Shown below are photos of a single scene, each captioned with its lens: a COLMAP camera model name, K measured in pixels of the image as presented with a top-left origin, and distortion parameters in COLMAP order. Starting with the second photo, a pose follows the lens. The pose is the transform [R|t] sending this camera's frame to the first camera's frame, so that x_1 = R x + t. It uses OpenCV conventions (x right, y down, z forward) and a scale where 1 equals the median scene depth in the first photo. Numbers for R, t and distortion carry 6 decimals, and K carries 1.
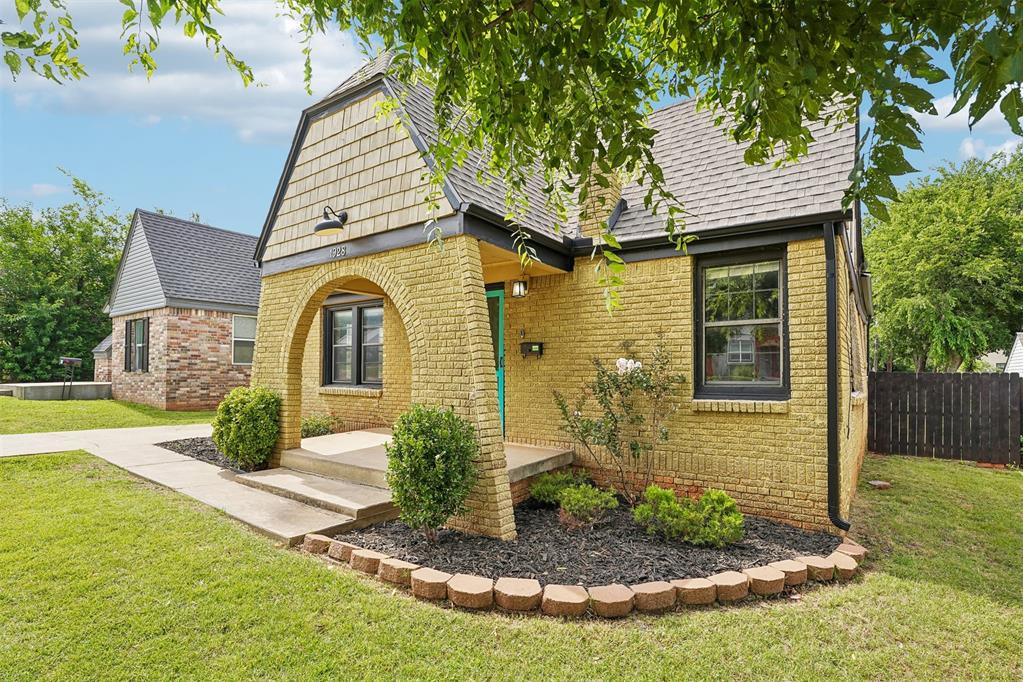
lens RADIAL K [[501.4, 0, 507.9], [0, 501.4, 361.5], [0, 0, 1]] dist [-0.003743, -0.000189]
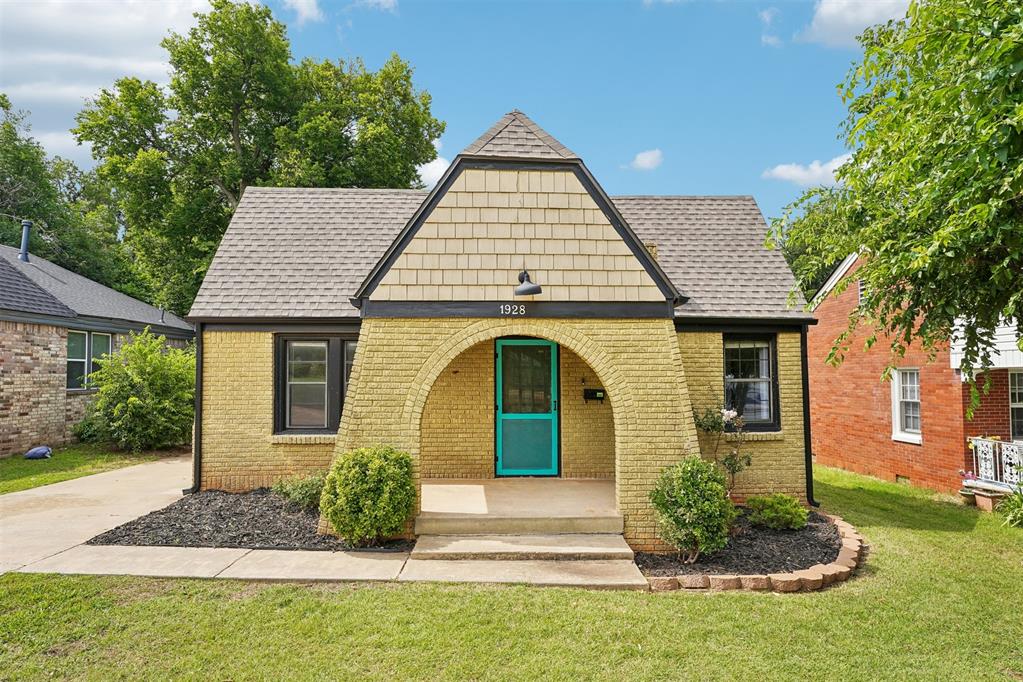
lens RADIAL K [[561.4, 0, 507.1], [0, 561.4, 348.4], [0, 0, 1]] dist [0.002437, -0.000754]
pose [[0.783744, 0.025654, 0.620555, -1.097944], [-0.010426, 0.999549, -0.028154, -0.112523], [-0.620997, 0.015595, 0.783658, 0.121074]]
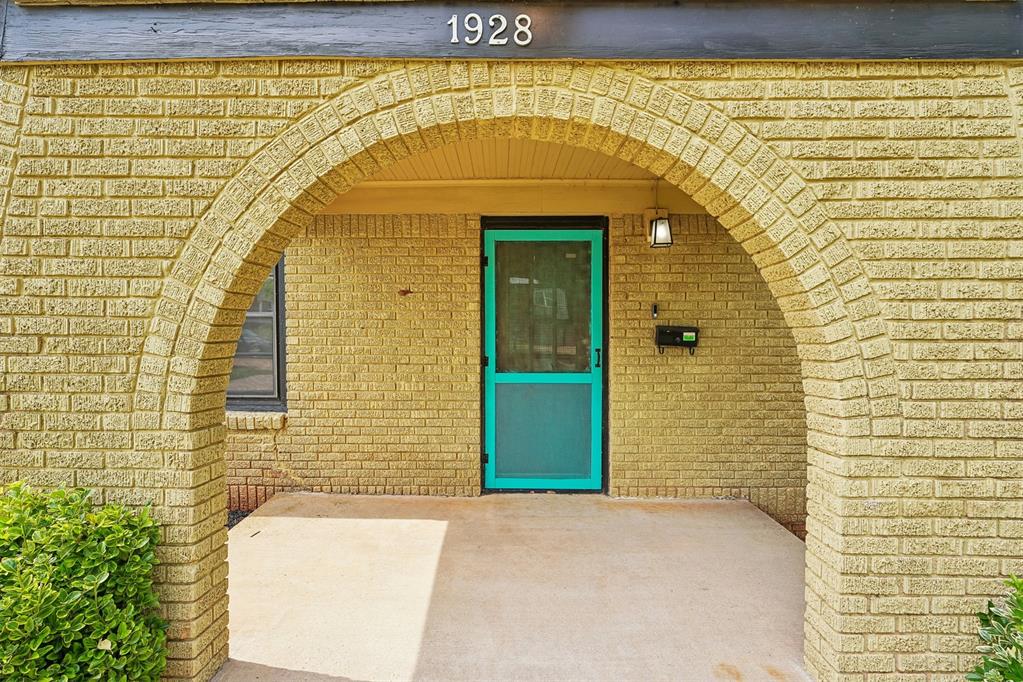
lens RADIAL K [[477.4, 0, 508.9], [0, 477.4, 345.6], [0, 0, 1]] dist [-0.001834, 0.000076]
pose [[0.812425, -0.015568, 0.582858, -0.521733], [-0.011358, 0.999031, 0.042515, -0.044280], [-0.582956, -0.041160, 0.811461, 0.785813]]
